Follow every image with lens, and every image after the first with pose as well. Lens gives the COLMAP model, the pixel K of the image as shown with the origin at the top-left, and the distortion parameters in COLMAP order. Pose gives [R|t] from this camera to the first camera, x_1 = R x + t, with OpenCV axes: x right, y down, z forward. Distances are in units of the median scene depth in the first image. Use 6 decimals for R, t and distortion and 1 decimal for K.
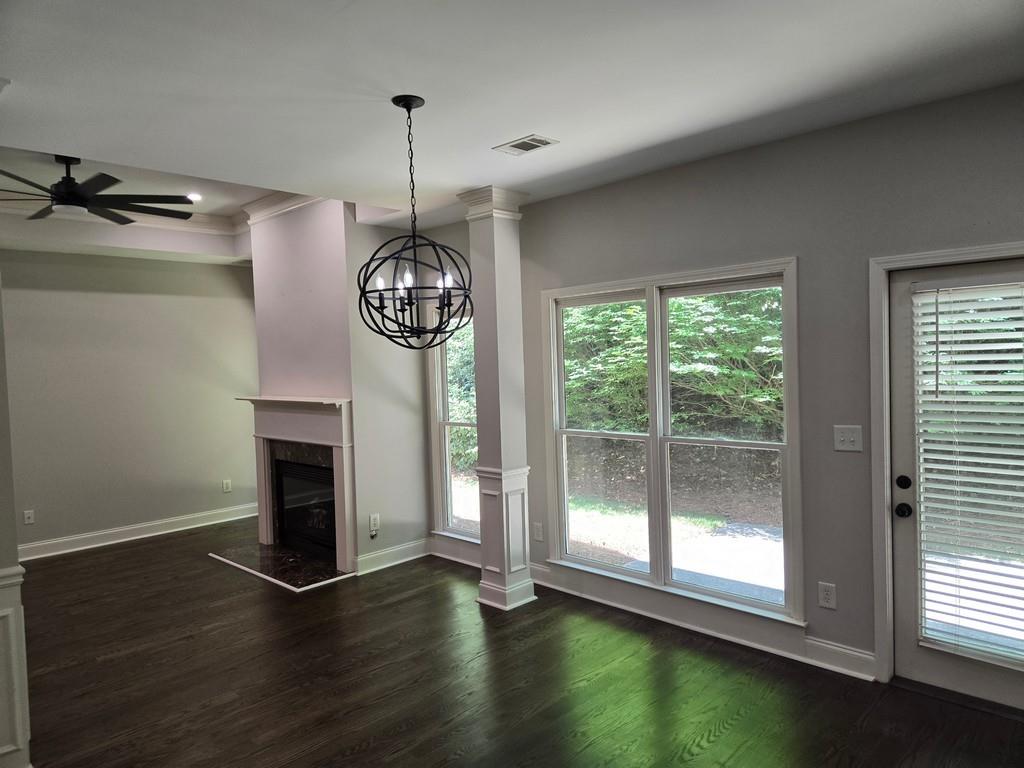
lens RADIAL K [[679.7, 0, 511.0], [0, 679.7, 387.6], [0, 0, 1]] dist [0.094461, -0.094200]
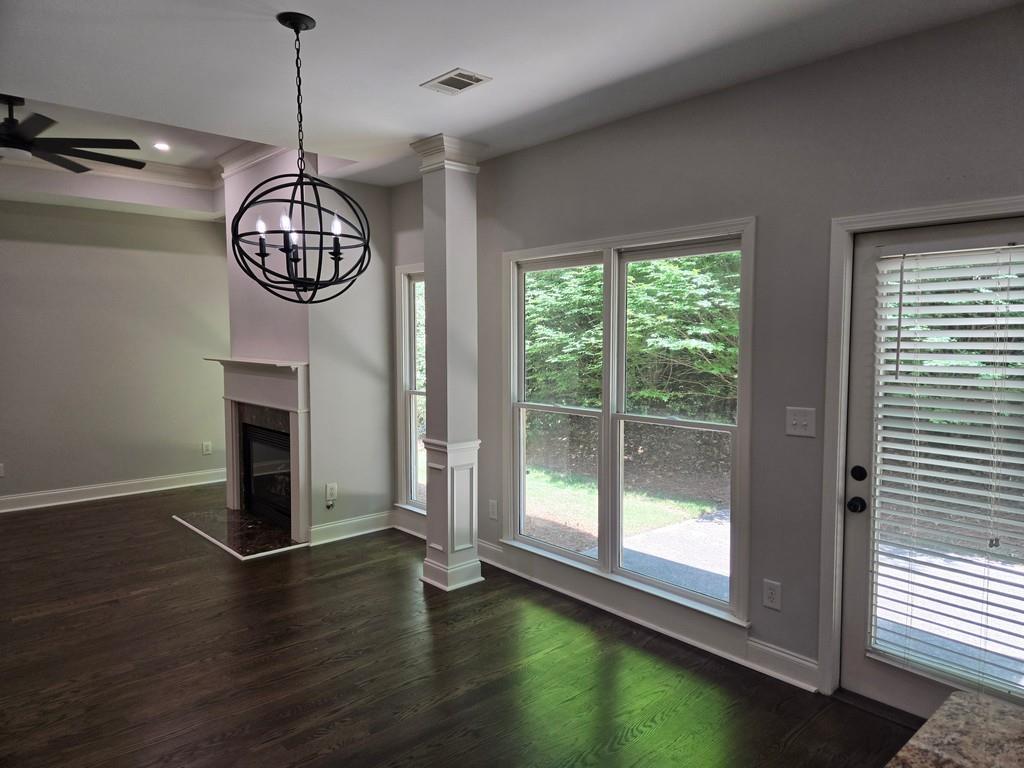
lens RADIAL K [[677.7, 0, 517.5], [0, 677.7, 384.6], [0, 0, 1]] dist [0.087776, -0.080641]
pose [[0.998008, 0.037113, -0.051021, 0.123829], [-0.035482, 0.998841, 0.032525, 0.007091], [0.052169, -0.030650, 0.998168, 0.072763]]
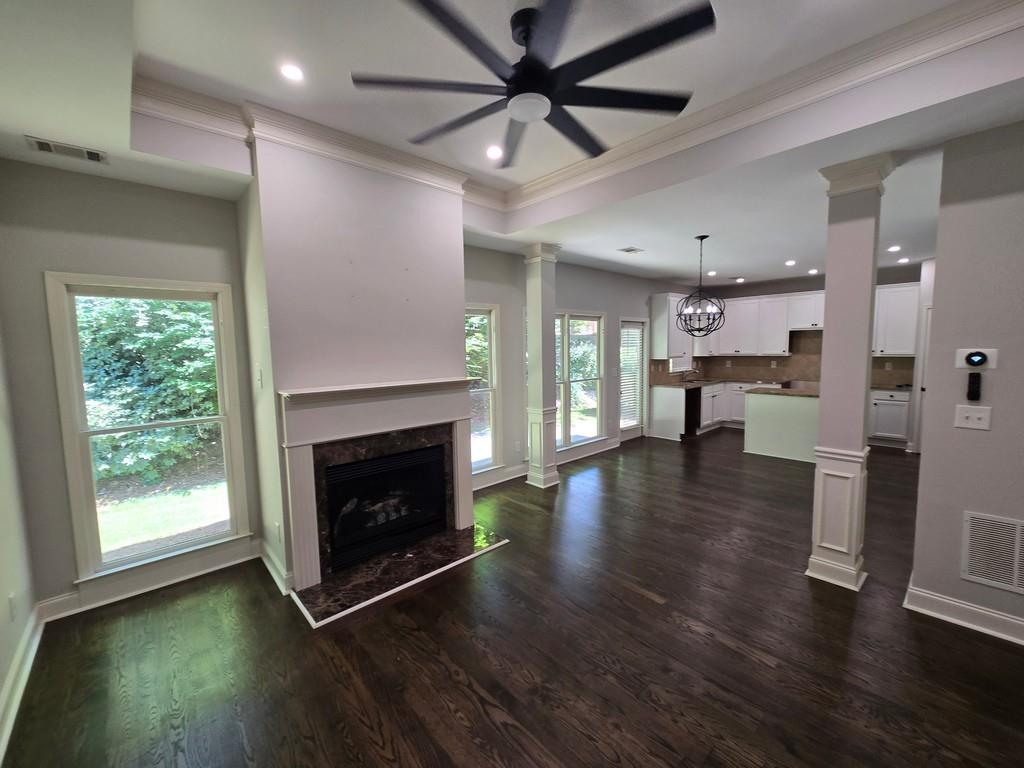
lens RADIAL K [[419.7, 0, 511.9], [0, 419.7, 384.1], [0, 0, 1]] dist [0.003021, 0.000392]
pose [[0.048575, -0.059266, 0.997060, -1.078608], [0.056627, 0.996796, 0.056492, -0.006691], [-0.997213, 0.053716, 0.051775, 1.023353]]
